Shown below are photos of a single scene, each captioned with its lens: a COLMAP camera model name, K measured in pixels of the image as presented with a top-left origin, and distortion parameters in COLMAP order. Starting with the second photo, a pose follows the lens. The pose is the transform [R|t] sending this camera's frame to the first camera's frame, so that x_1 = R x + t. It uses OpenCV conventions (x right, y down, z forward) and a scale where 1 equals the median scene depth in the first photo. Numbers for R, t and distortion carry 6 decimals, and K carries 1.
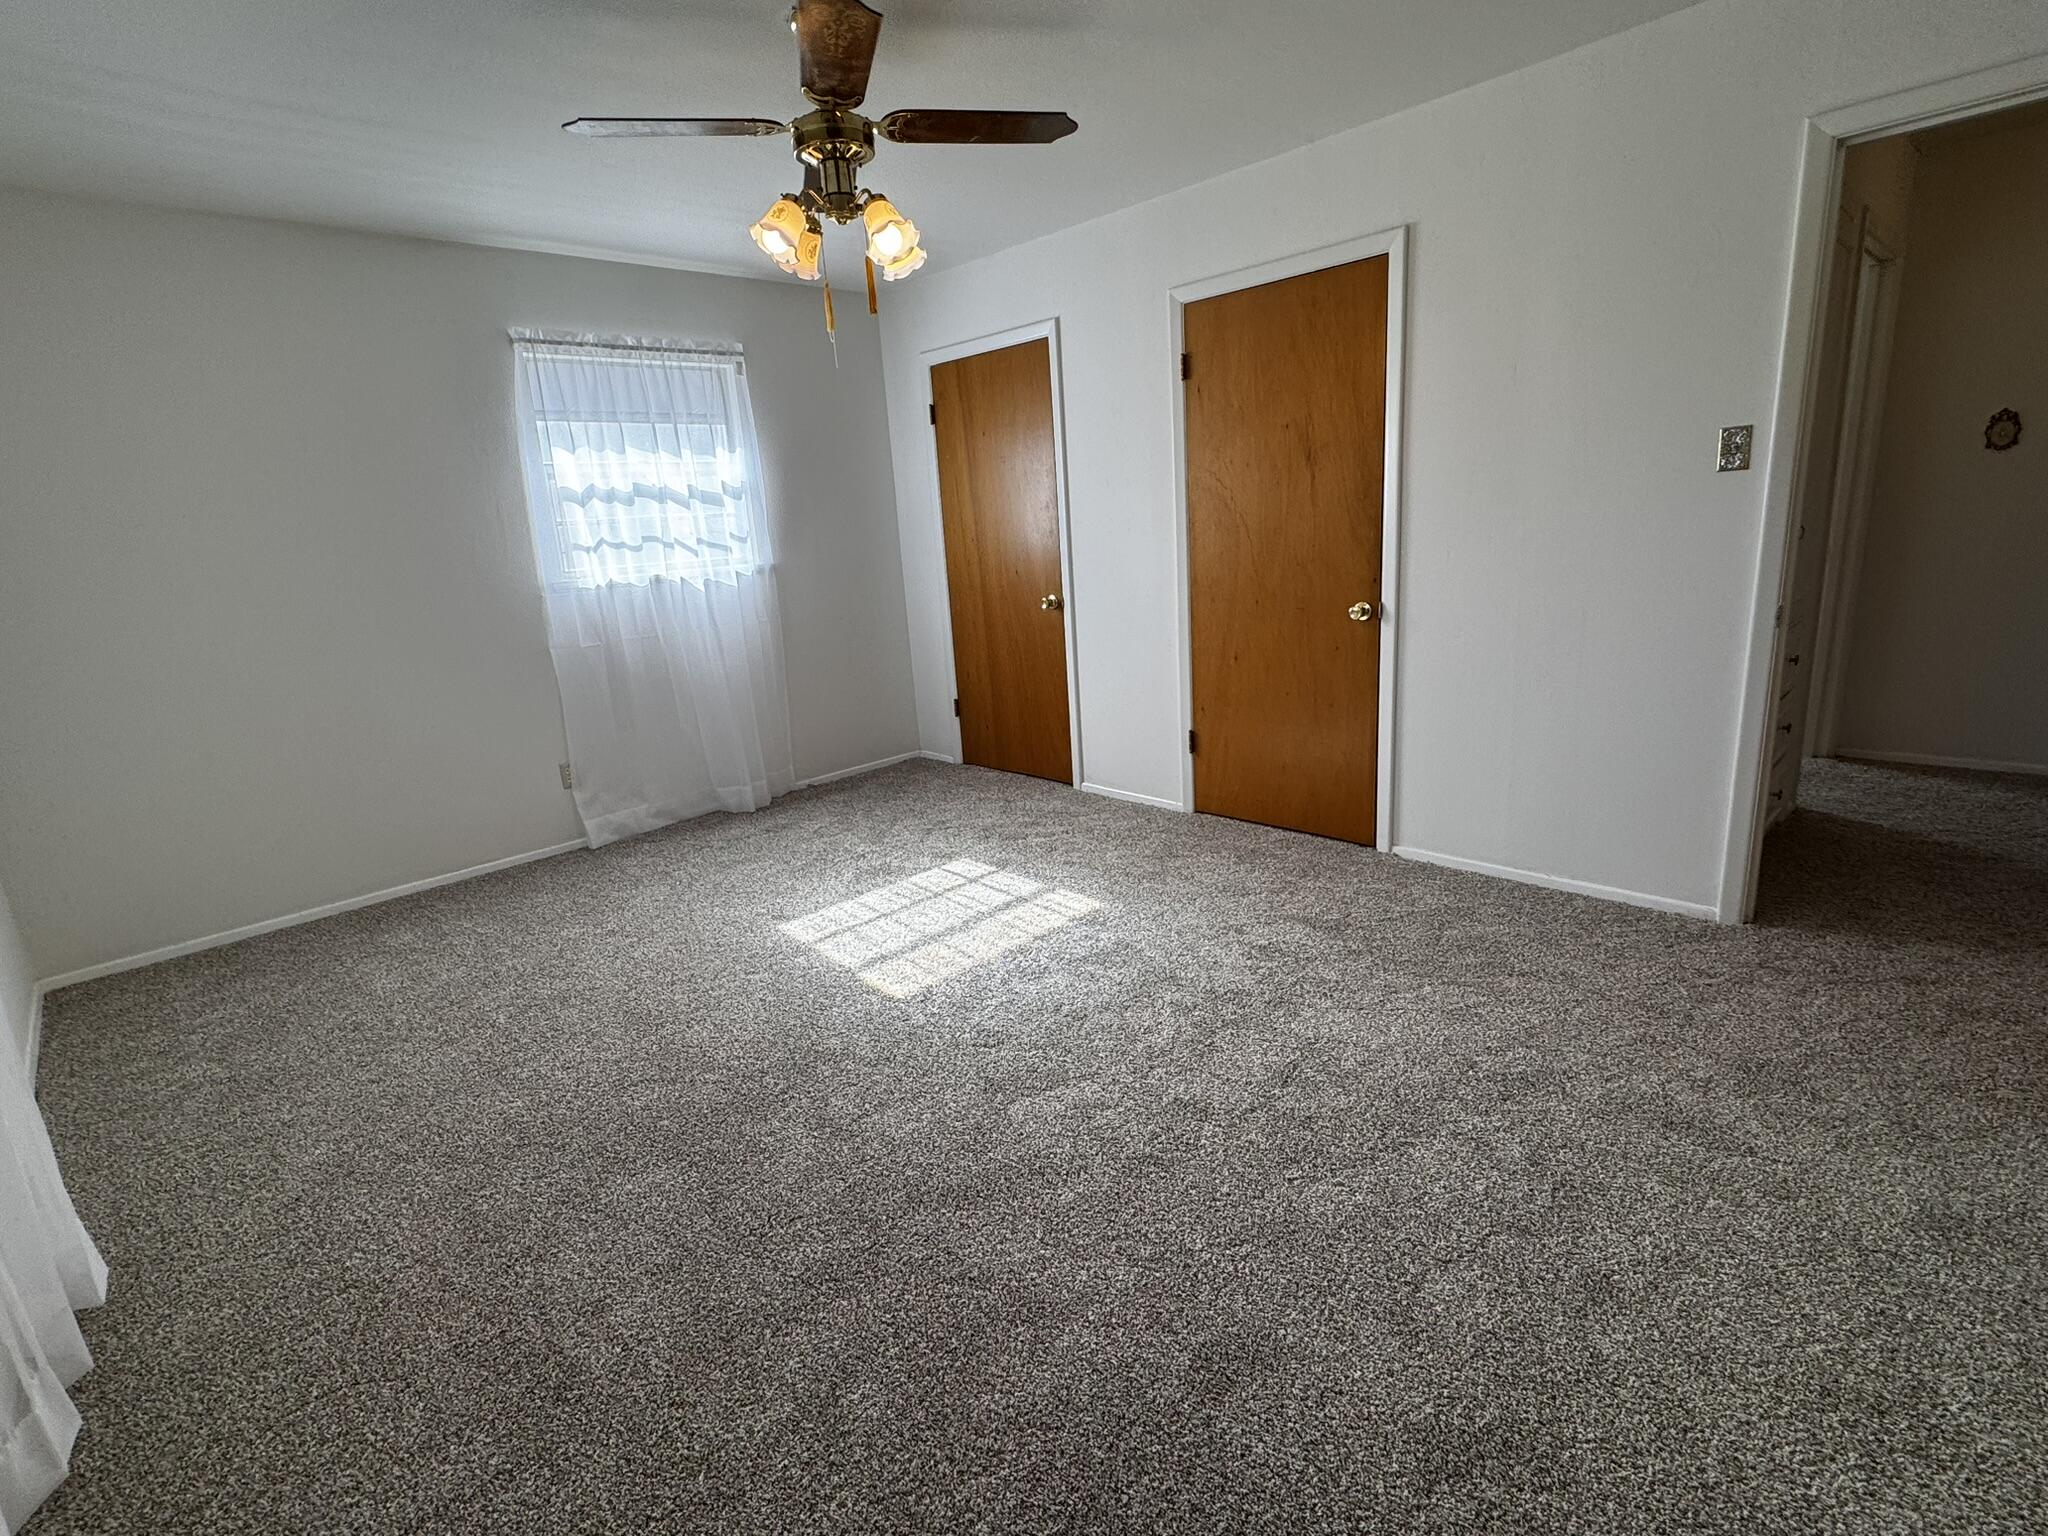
lens RADIAL K [[973.7, 0, 1024.0], [0, 973.7, 768.0], [0, 0, 1]] dist [-0.003266, -0.000673]
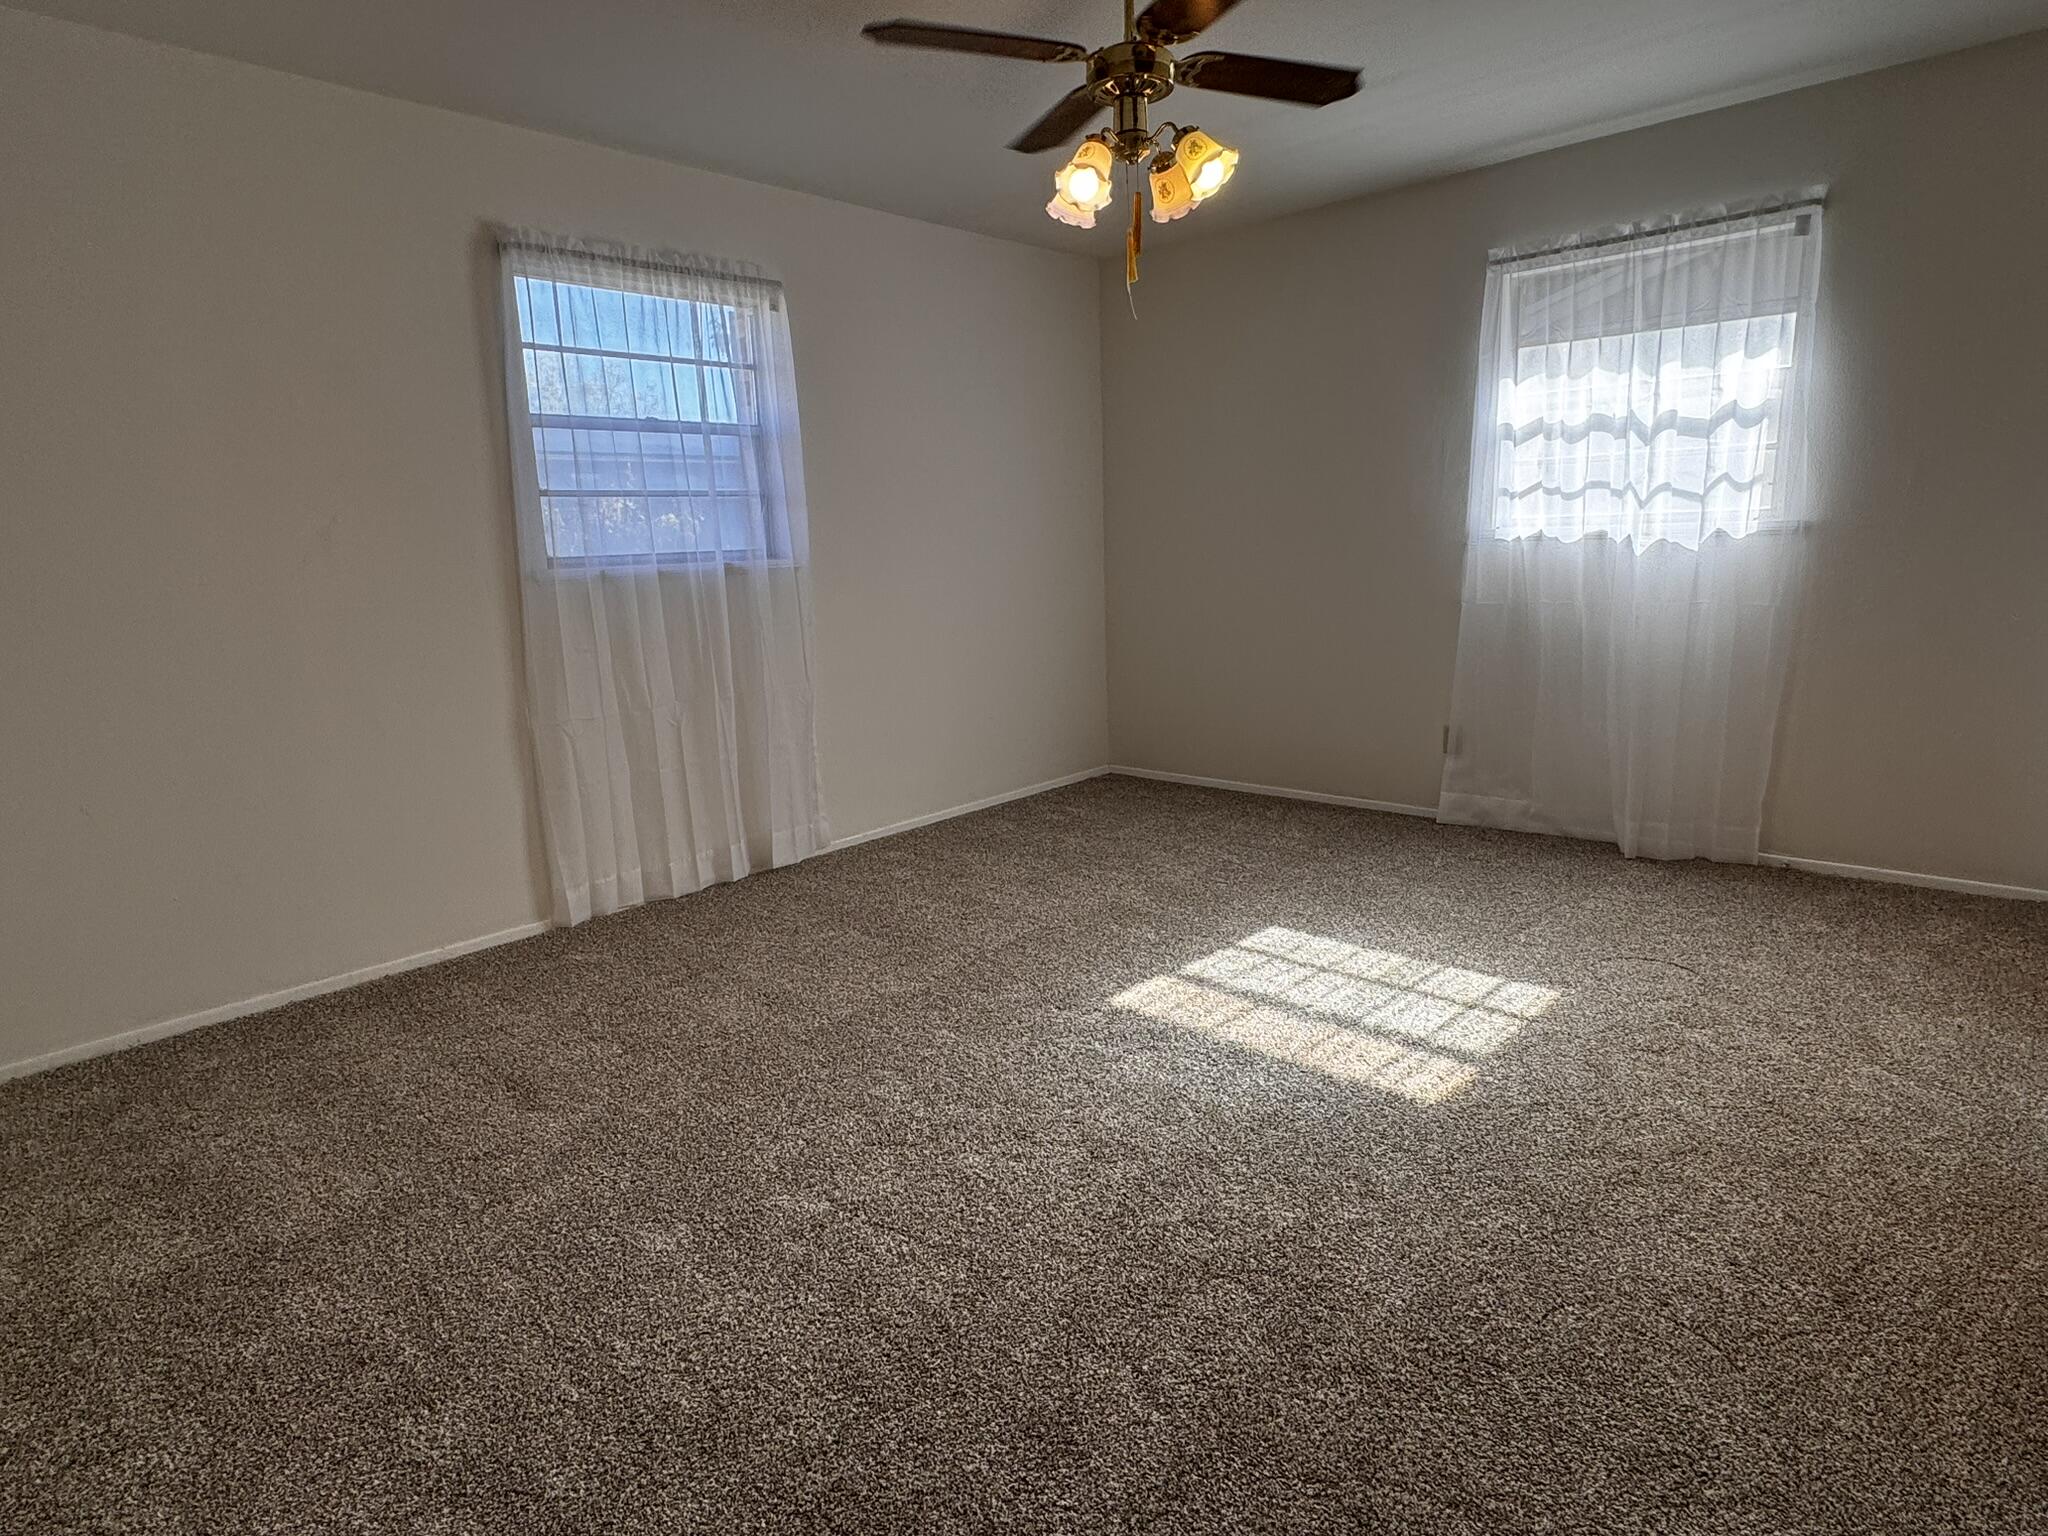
lens RADIAL K [[1129.8, 0, 1024.0], [0, 1129.8, 768.0], [0, 0, 1]] dist [0.012790, -0.000055]
pose [[0.070823, 0.263368, -0.962092, 0.568139], [-0.217251, 0.945433, 0.242815, -0.146357], [0.973543, 0.191819, 0.124175, 0.500439]]
